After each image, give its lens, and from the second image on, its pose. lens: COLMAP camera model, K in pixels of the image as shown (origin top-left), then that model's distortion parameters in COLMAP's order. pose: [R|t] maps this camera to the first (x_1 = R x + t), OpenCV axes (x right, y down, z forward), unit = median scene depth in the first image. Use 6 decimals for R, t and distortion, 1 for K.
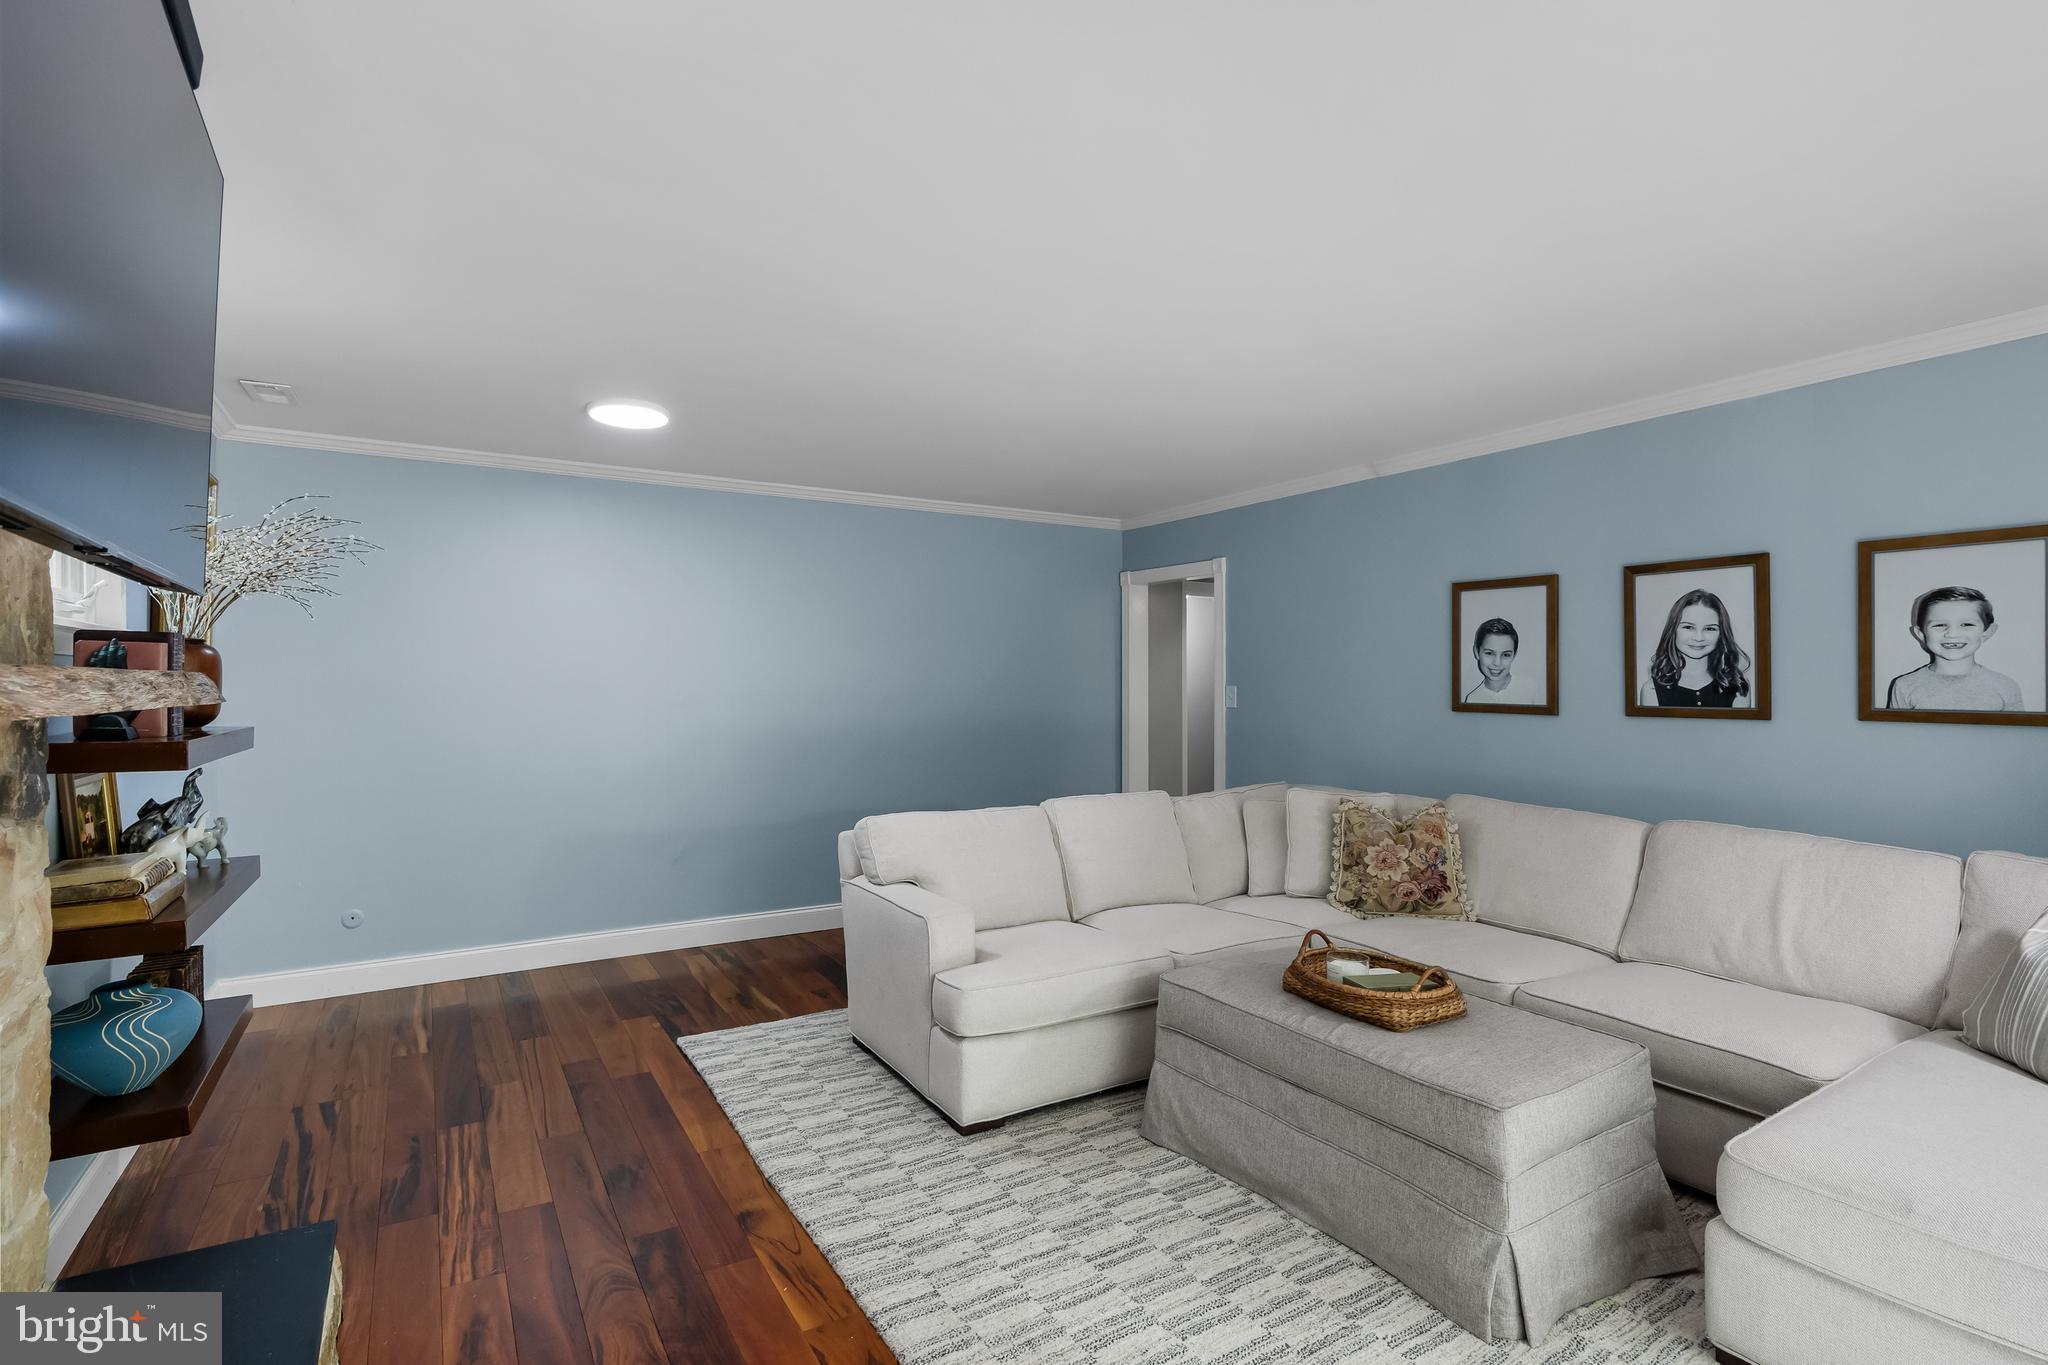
lens RADIAL K [[978.4, 0, 1012.2], [0, 978.4, 674.0], [0, 0, 1]] dist [-0.017246, 0.000535]
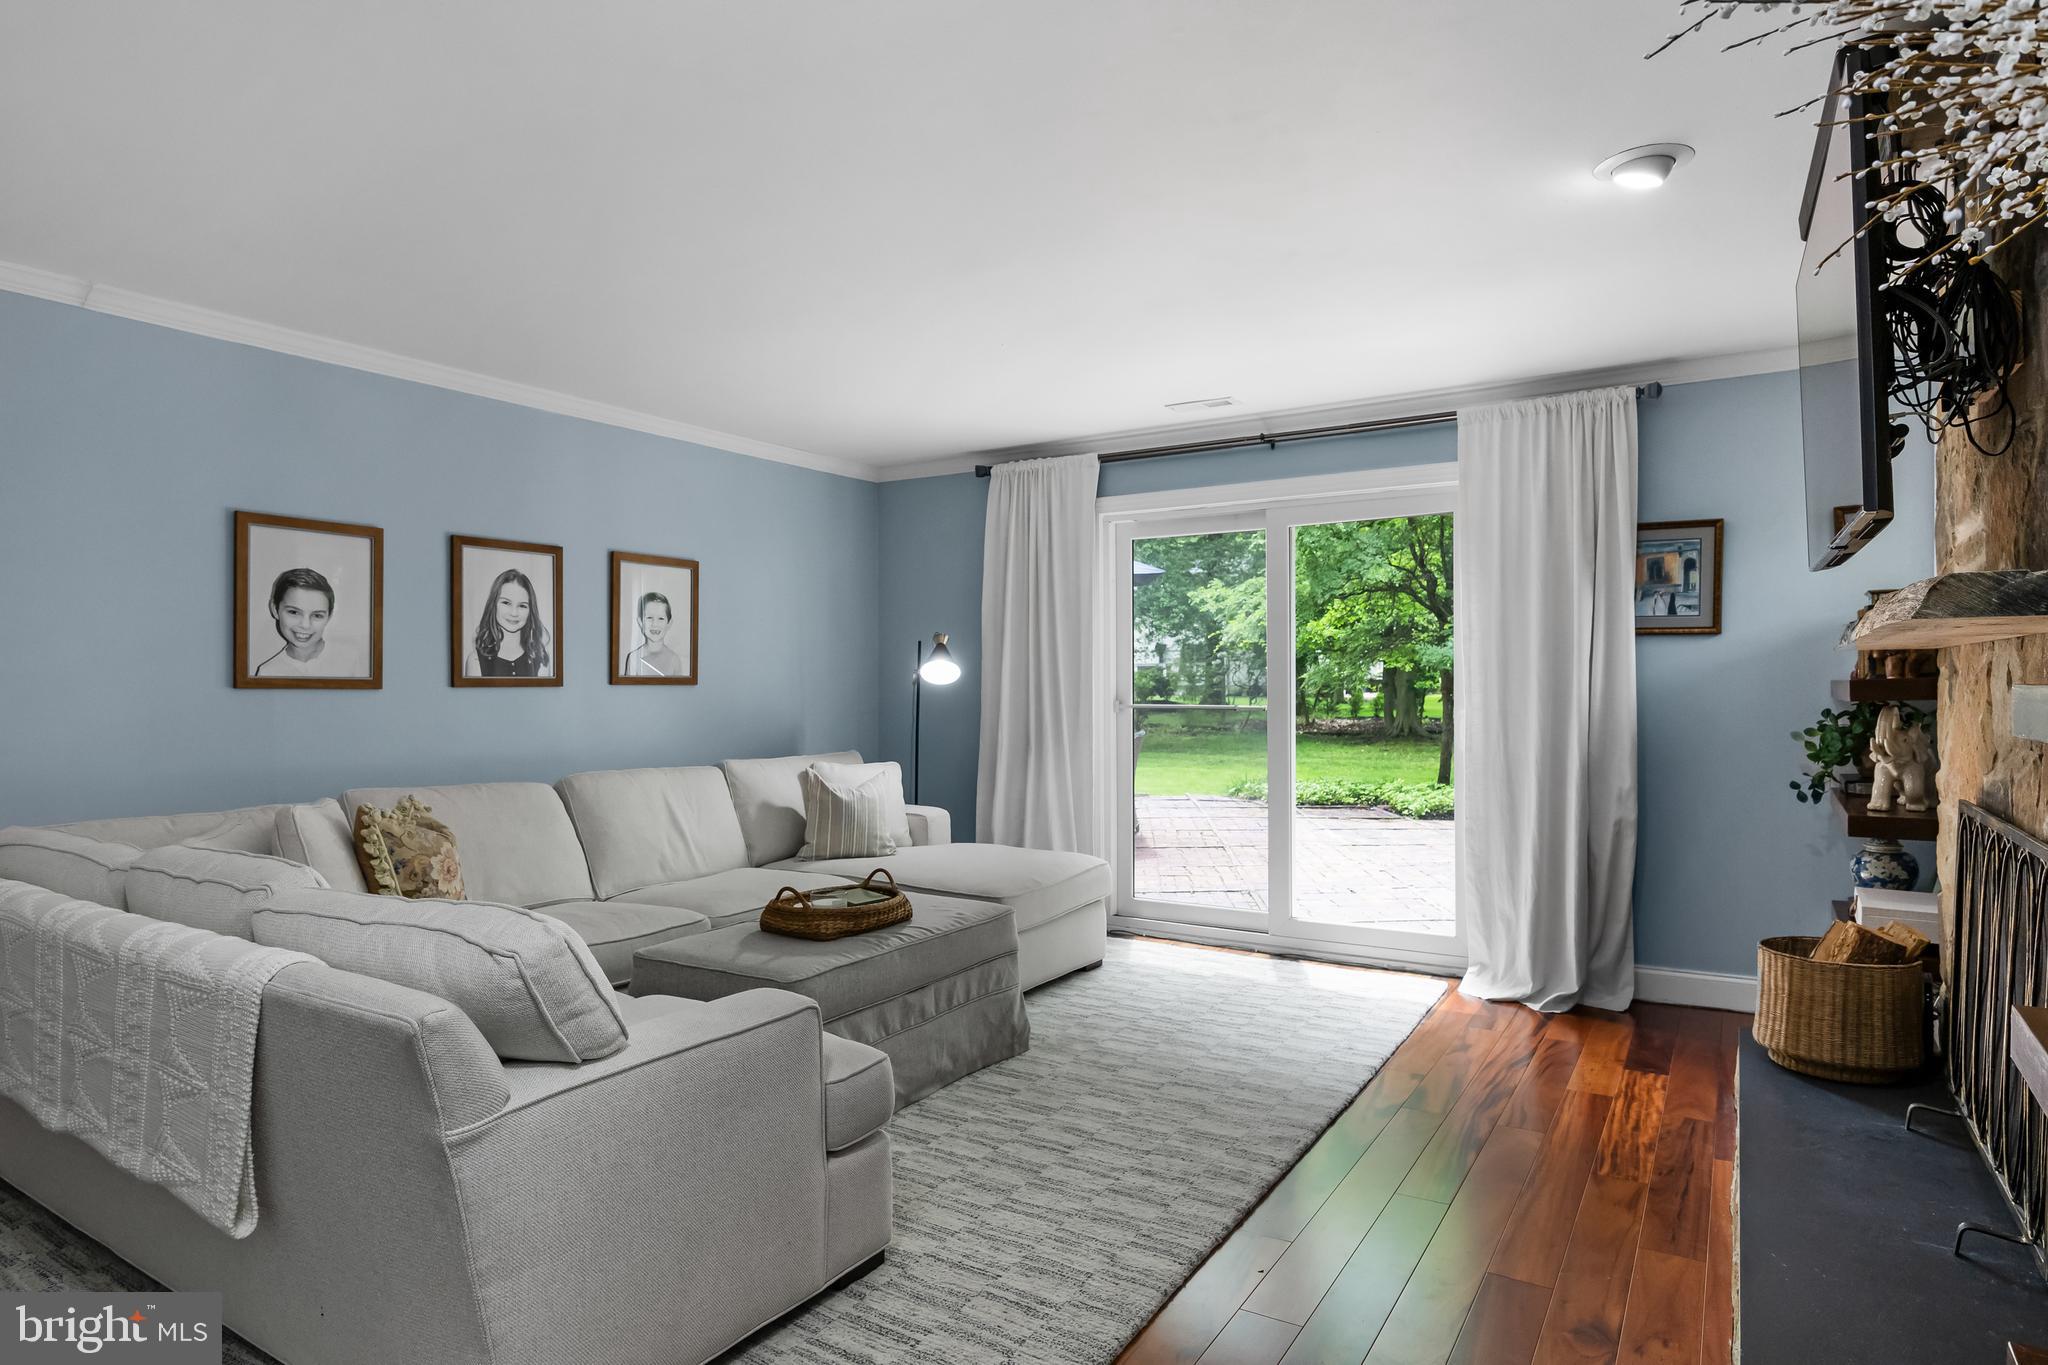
lens RADIAL K [[1142.4, 0, 1023.9], [0, 1142.4, 686.8], [0, 0, 1]] dist [-0.003443, -0.001911]
pose [[-0.447112, -0.004695, 0.894466, -0.680881], [-0.006801, 0.999975, 0.001850, 0.038151], [-0.894452, -0.005256, -0.447132, 1.033333]]
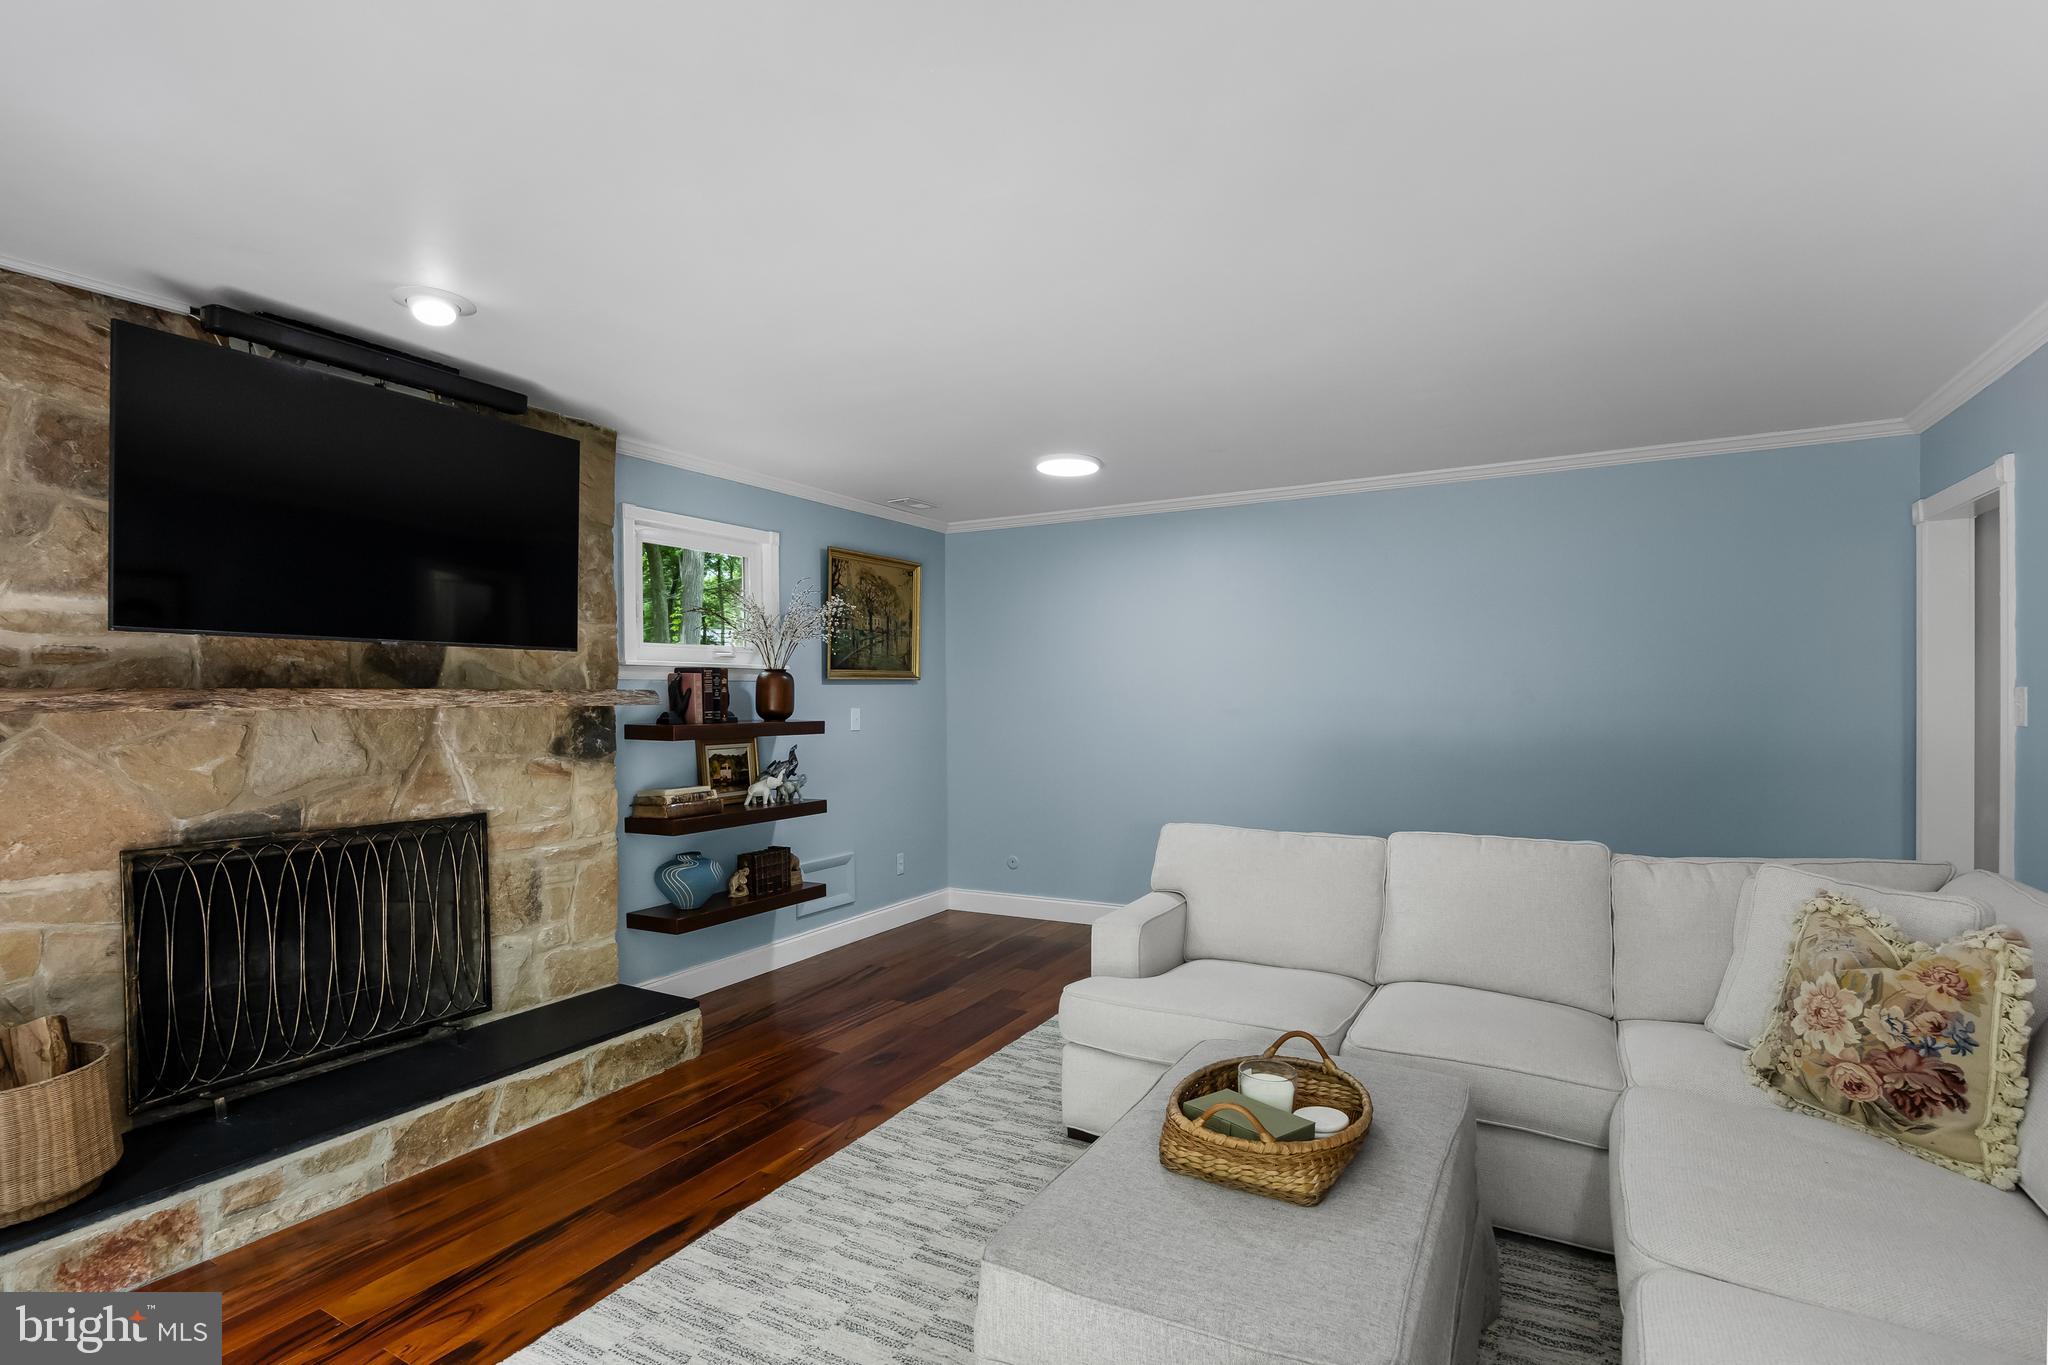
lens RADIAL K [[978.4, 0, 1009.5], [0, 978.4, 701.8], [0, 0, 1]] dist [-0.017246, 0.000535]
pose [[0.487116, -0.000286, -0.873337, 0.649962], [0.016977, 0.999814, 0.009141, 0.009460], [0.873172, -0.019280, 0.487030, 0.372616]]
